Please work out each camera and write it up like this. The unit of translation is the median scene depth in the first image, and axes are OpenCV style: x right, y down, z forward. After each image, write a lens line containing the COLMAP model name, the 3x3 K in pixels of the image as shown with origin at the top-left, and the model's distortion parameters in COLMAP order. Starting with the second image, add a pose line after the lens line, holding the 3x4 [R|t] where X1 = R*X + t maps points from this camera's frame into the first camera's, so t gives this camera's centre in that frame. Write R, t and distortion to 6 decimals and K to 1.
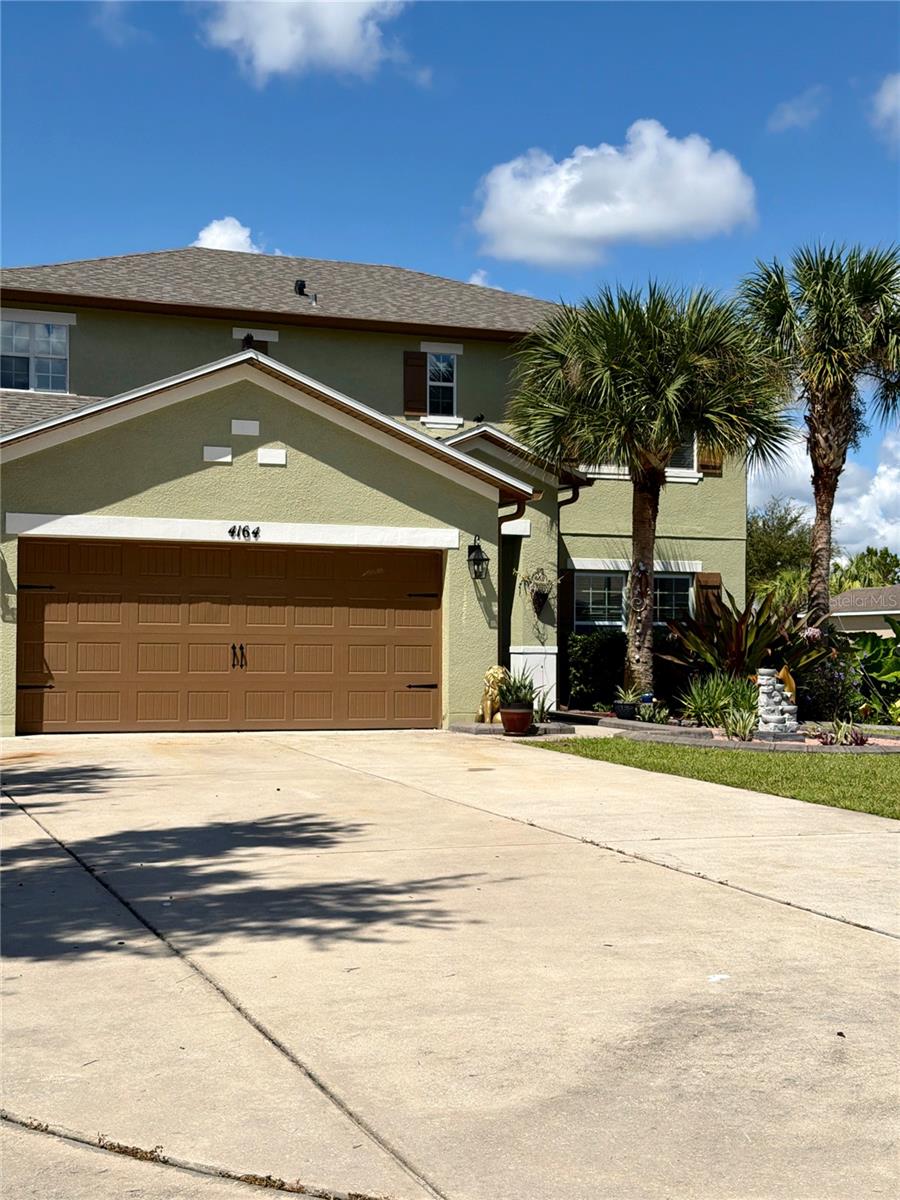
lens RADIAL K [[1693.3, 0, 449.8], [0, 1693.3, 603.5], [0, 0, 1]] dist [0.088147, 0.036746]
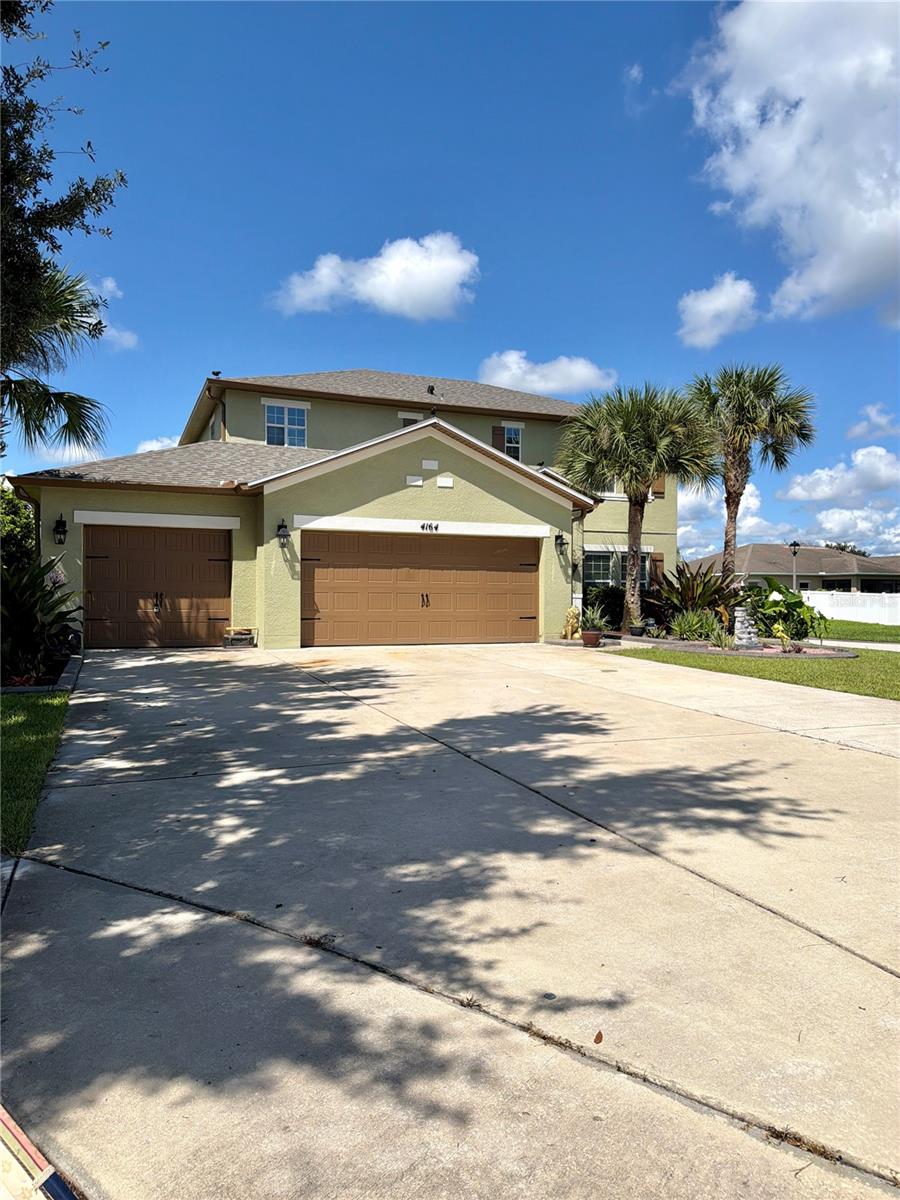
lens RADIAL K [[846.0, 0, 450.0], [0, 846.0, 600.0], [0, 0, 1]] dist [0.146168, -0.308494]
pose [[0.999738, -0.001081, 0.022847, -0.104196], [0.000327, 0.999455, 0.032996, 0.002436], [-0.022871, -0.032979, 0.999194, 0.132123]]
